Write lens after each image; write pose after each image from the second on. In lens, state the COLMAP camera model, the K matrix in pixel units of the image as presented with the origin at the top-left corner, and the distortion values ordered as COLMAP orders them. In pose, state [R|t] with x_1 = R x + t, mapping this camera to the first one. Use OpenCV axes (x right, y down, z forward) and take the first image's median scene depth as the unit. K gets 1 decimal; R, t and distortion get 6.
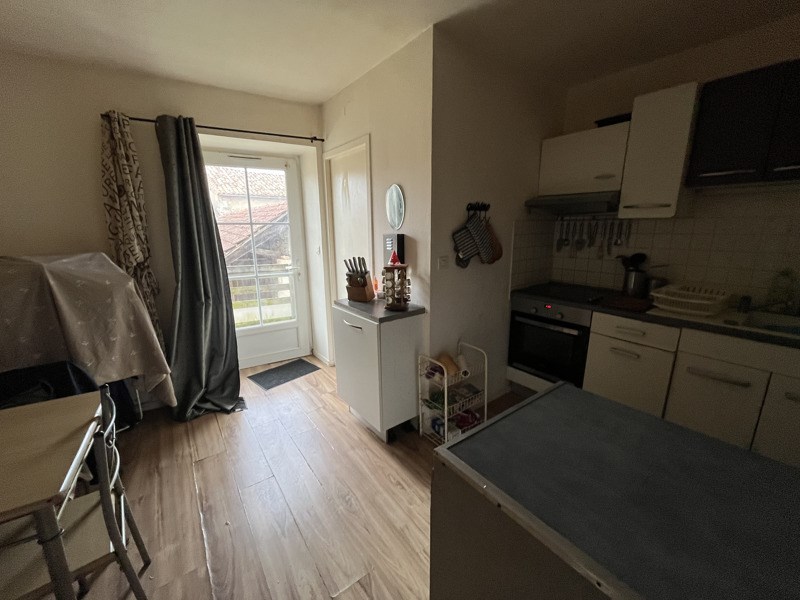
lens RADIAL K [[322.0, 0, 396.7], [0, 322.0, 302.2], [0, 0, 1]] dist [-0.000898, -0.000087]
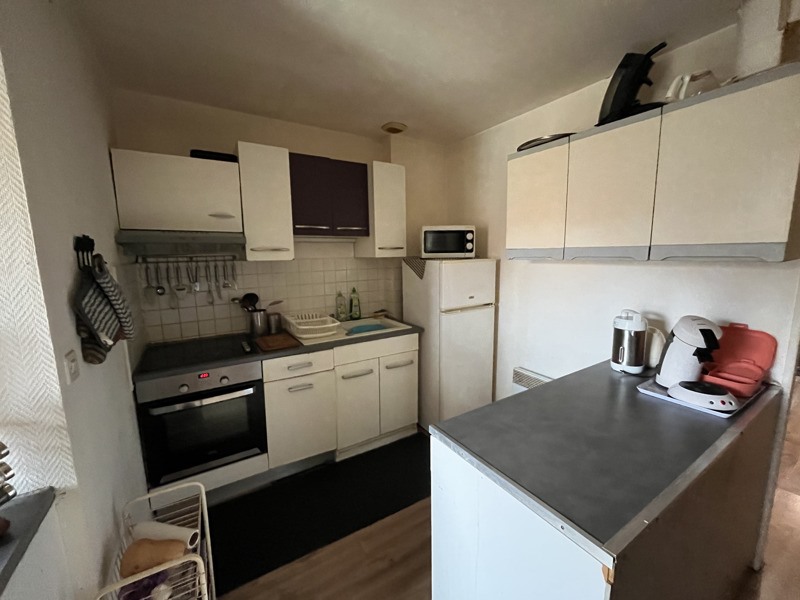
lens RADIAL K [[322.0, 0, 396.7], [0, 322.0, 302.2], [0, 0, 1]] dist [-0.000898, -0.000087]
pose [[0.077030, -0.143461, 0.986654, -0.226460], [0.243674, 0.962293, 0.120894, -0.140745], [-0.966793, 0.231109, 0.109083, 0.464391]]
